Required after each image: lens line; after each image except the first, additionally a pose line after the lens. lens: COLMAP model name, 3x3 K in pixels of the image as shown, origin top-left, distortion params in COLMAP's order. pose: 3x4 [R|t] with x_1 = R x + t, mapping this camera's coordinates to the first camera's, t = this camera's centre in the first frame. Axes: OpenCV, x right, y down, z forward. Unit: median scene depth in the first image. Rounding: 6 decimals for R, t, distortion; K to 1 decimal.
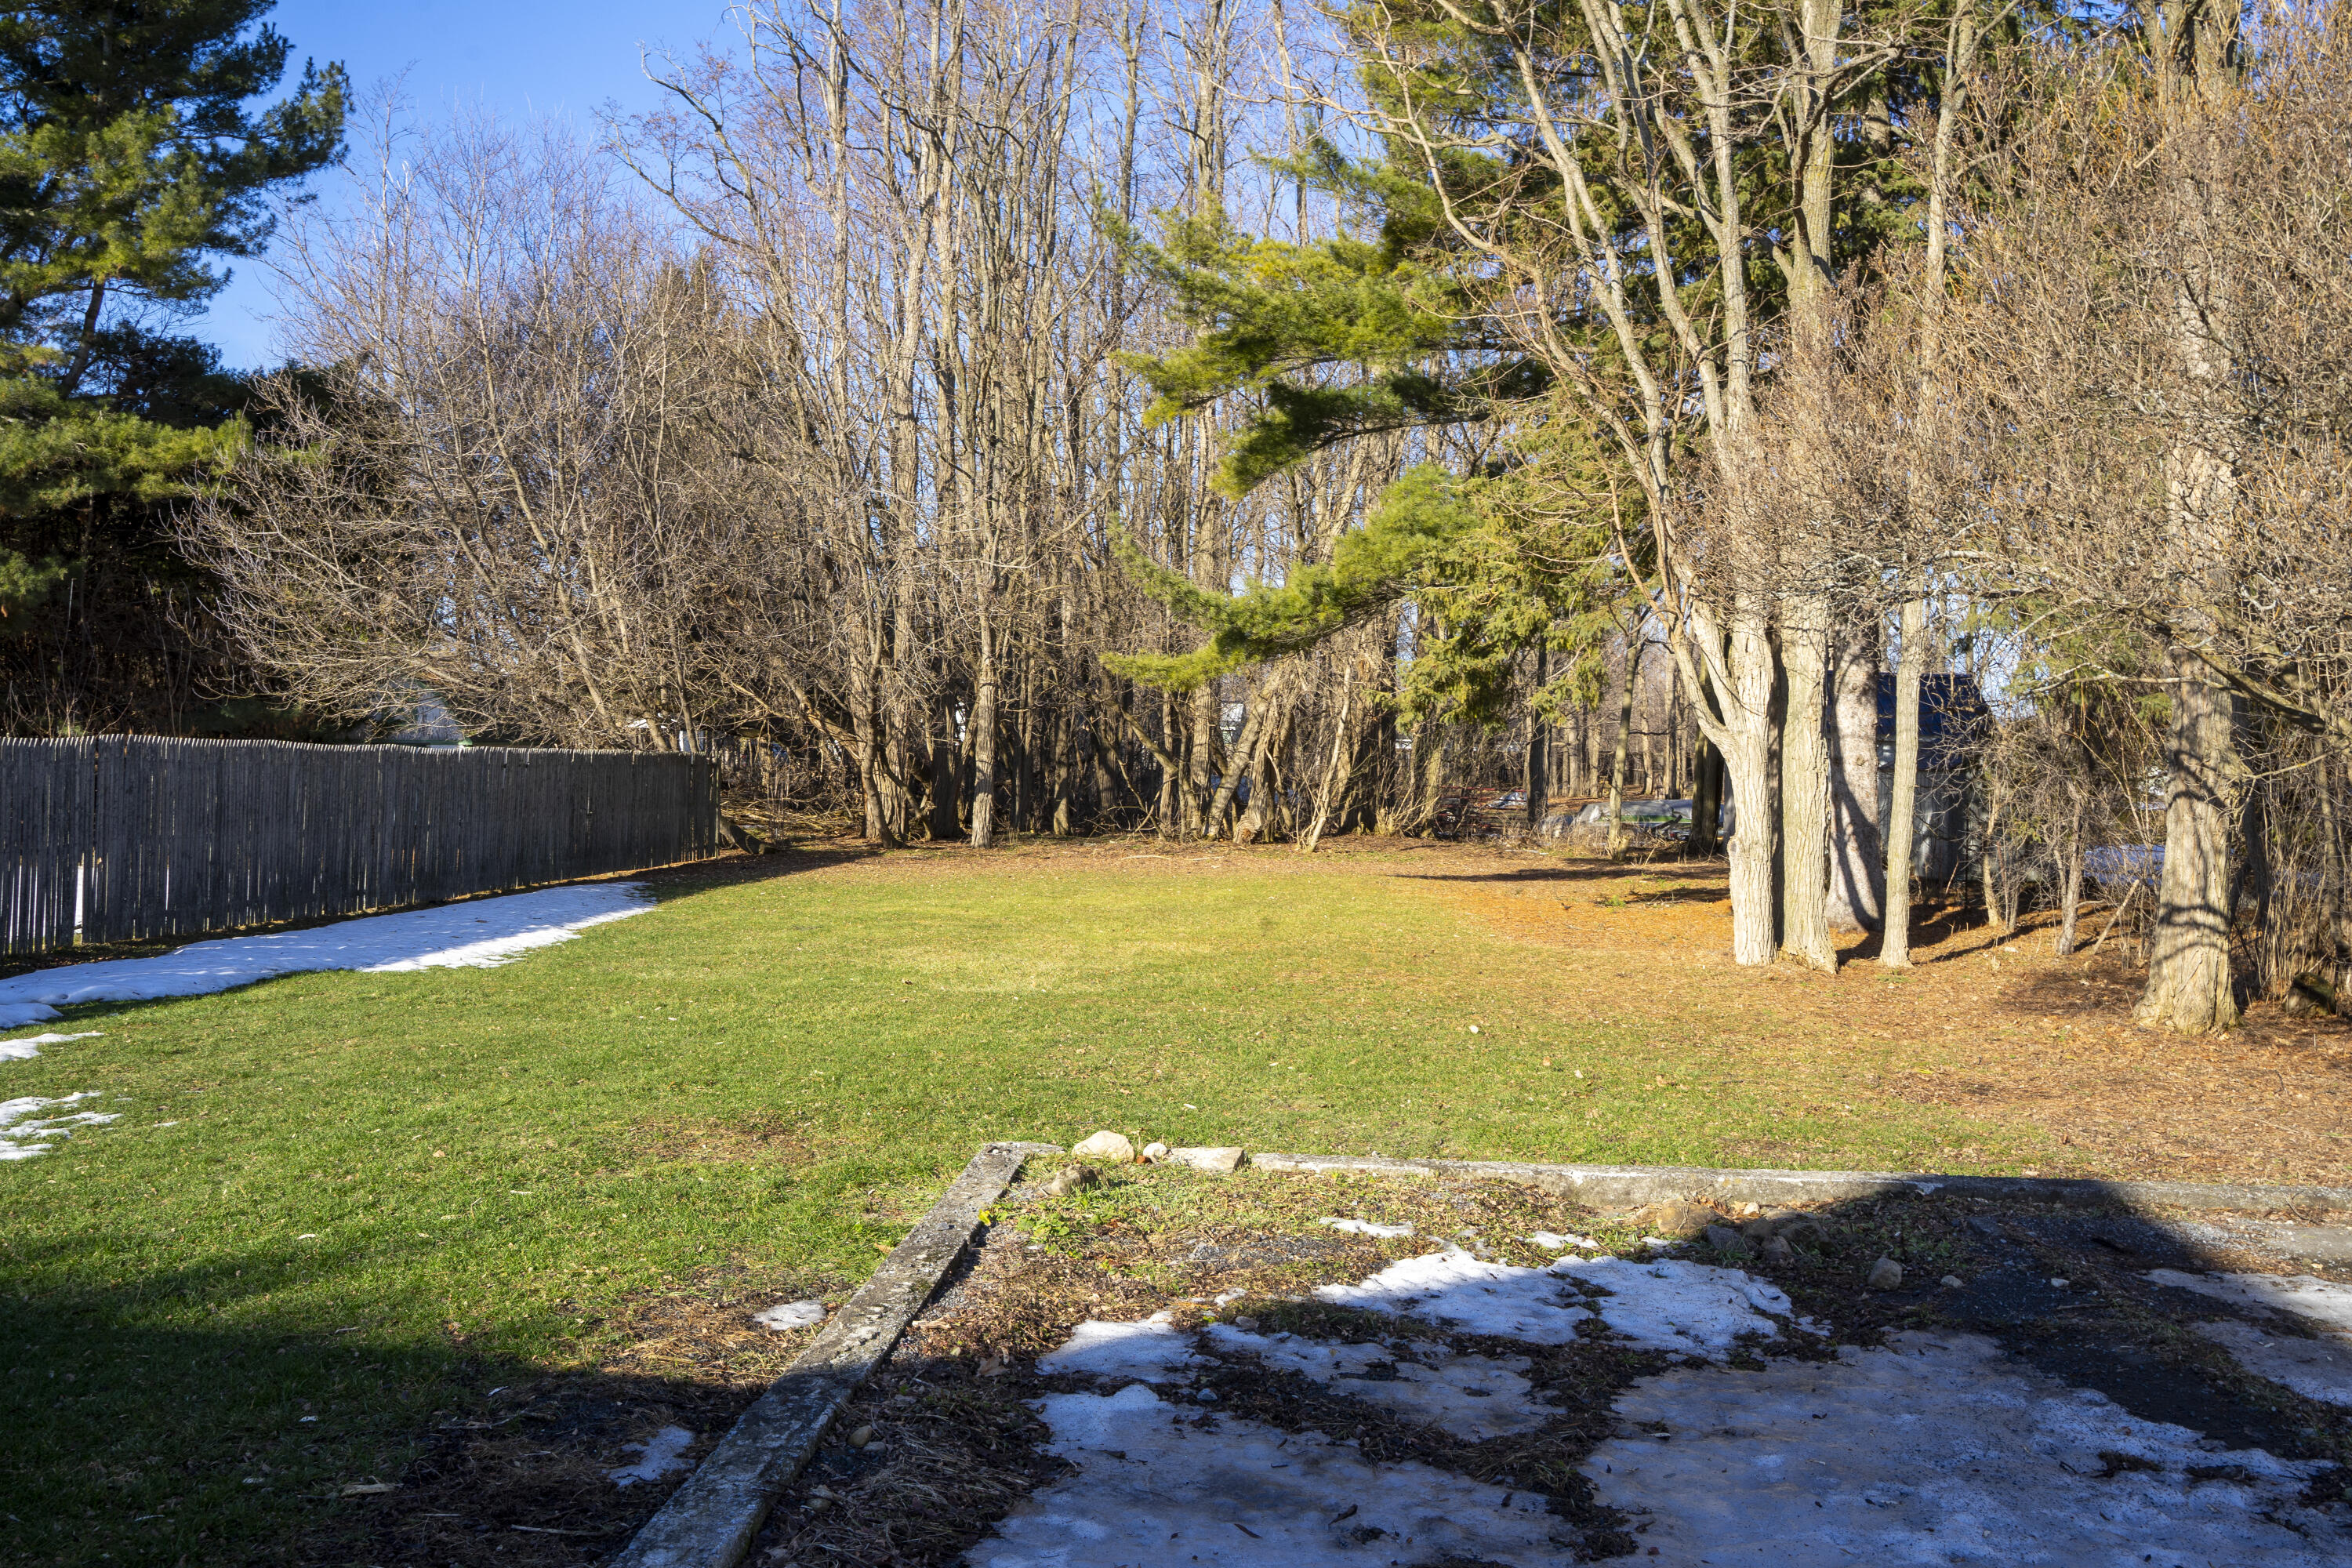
lens RADIAL K [[1969.1, 0, 1175.2], [0, 1969.1, 778.6], [0, 0, 1]] dist [-0.108491, 0.089727]
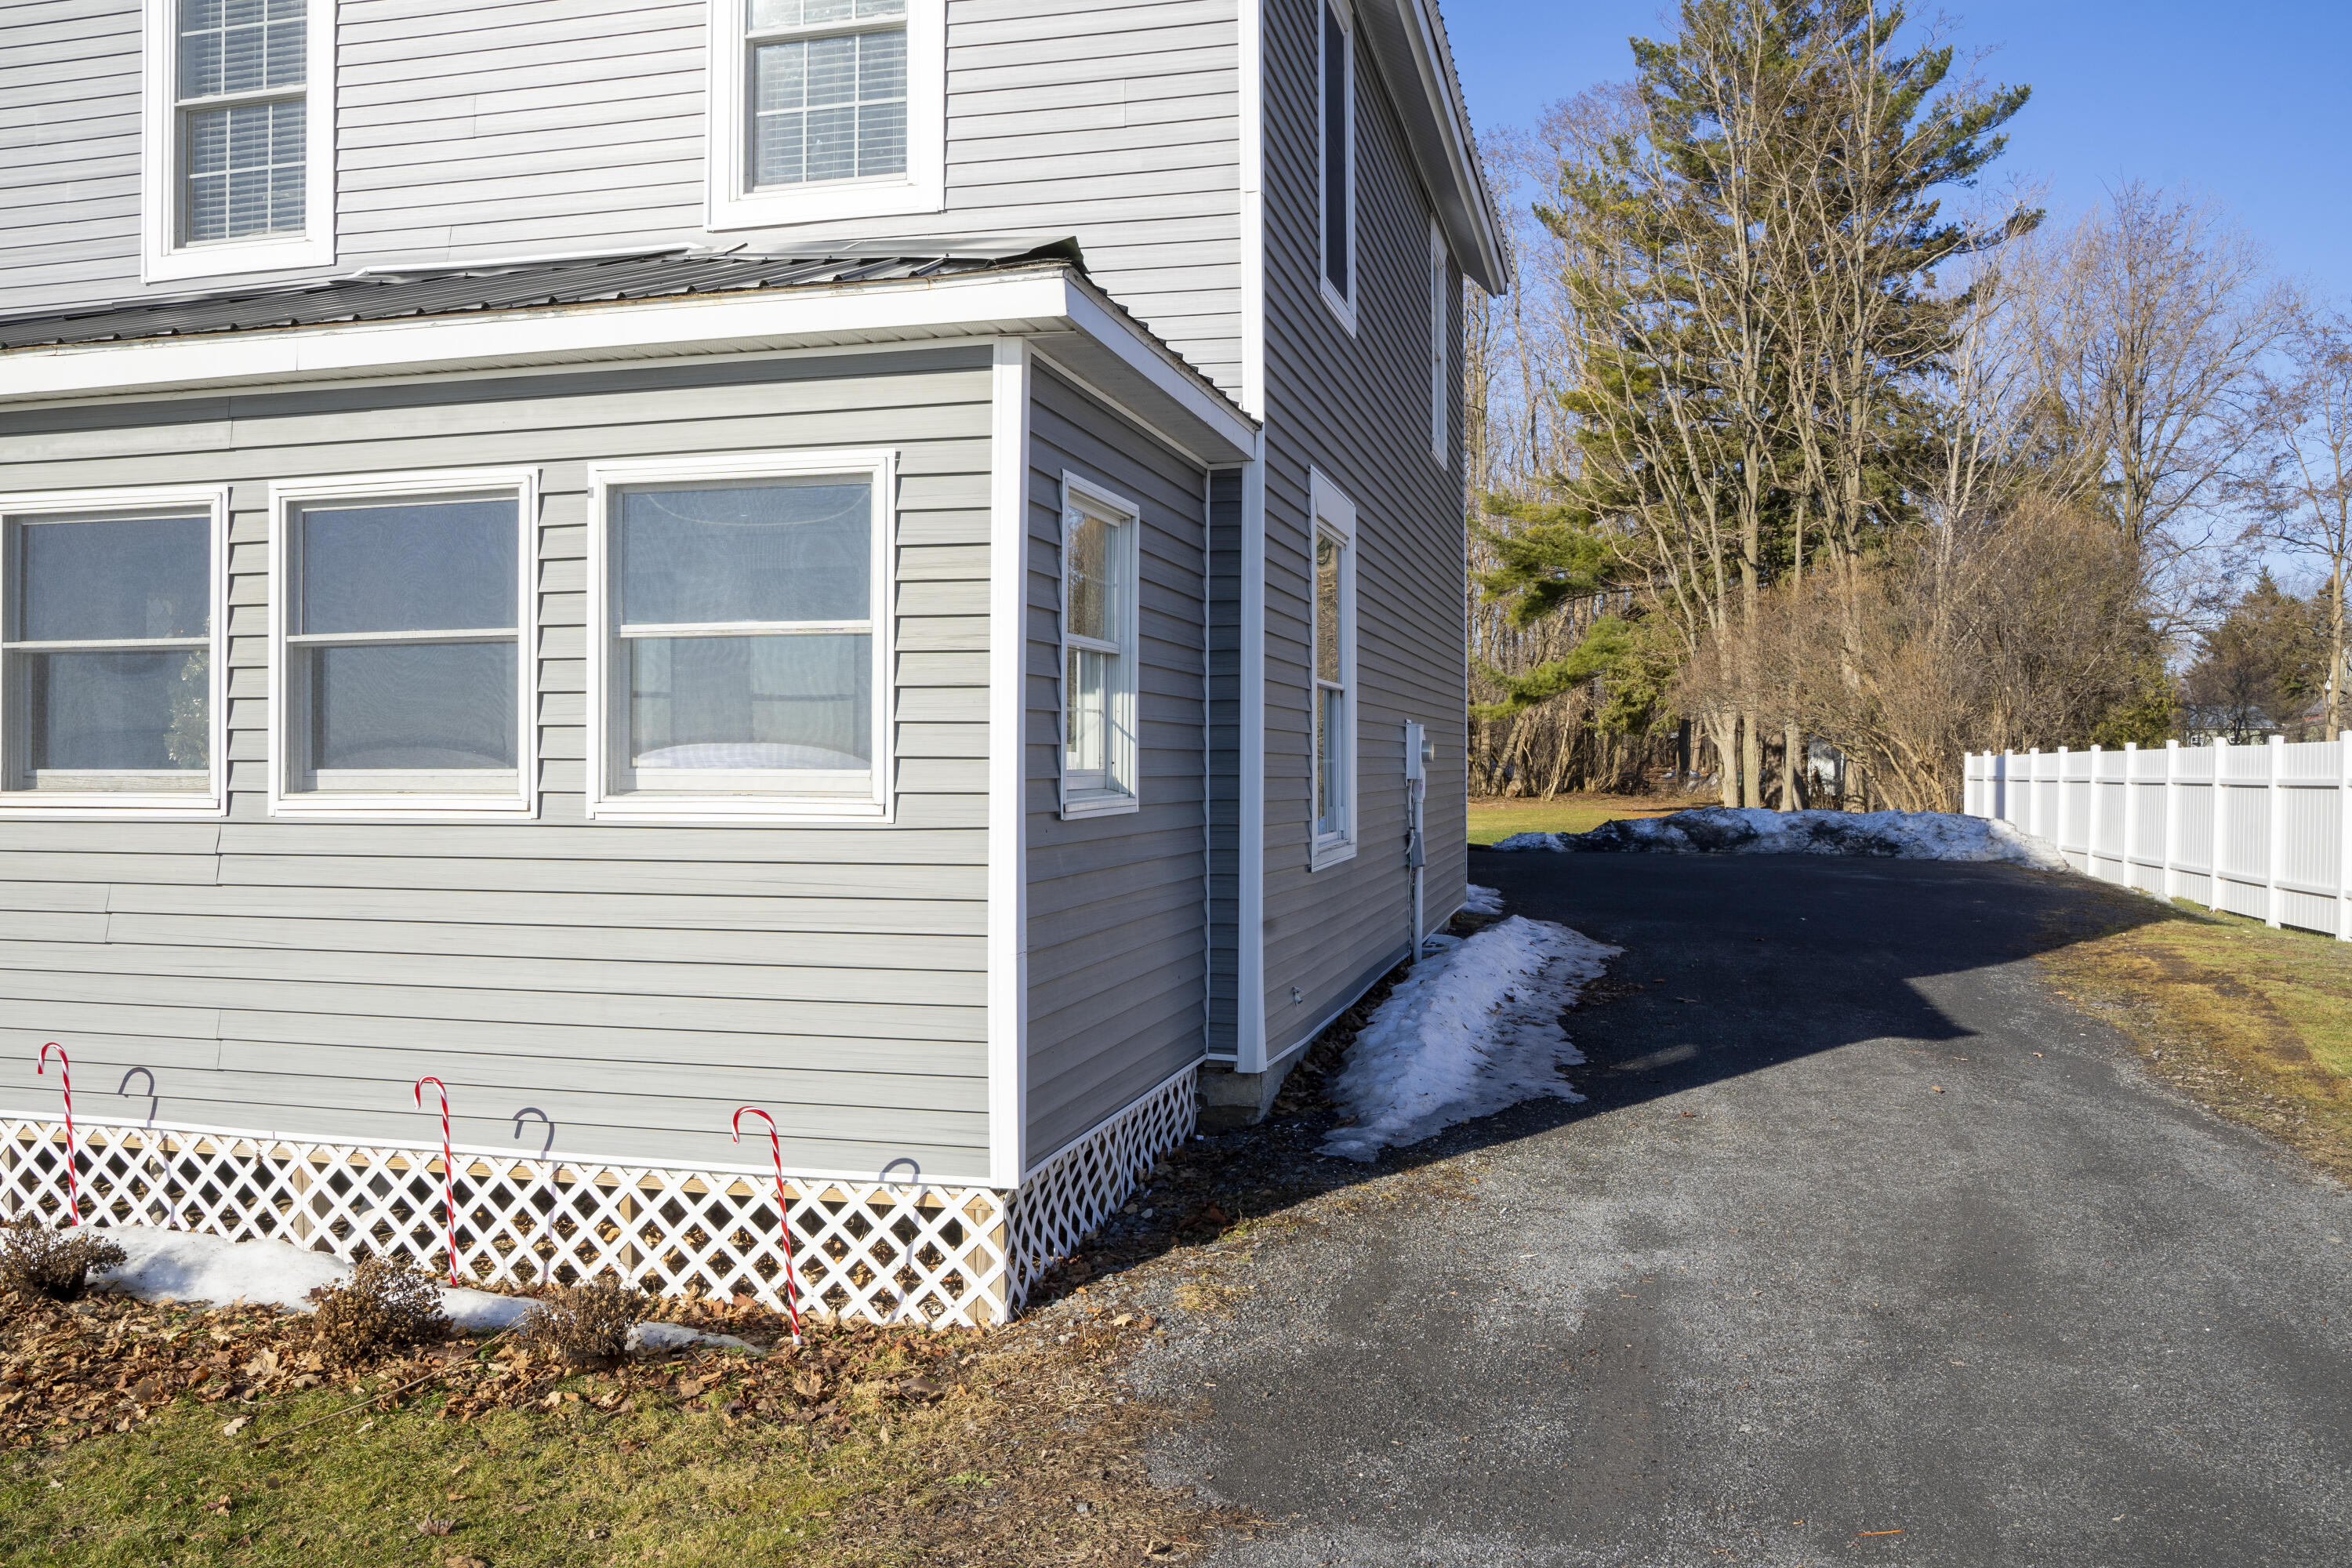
lens RADIAL K [[1881.1, 0, 1179.0], [0, 1881.1, 786.1], [0, 0, 1]] dist [-0.103040, 0.063877]
pose [[0.994335, -0.015925, -0.105090, -0.128761], [0.016764, 0.999834, 0.007108, 0.006880], [0.104959, -0.008830, 0.994437, -1.097335]]
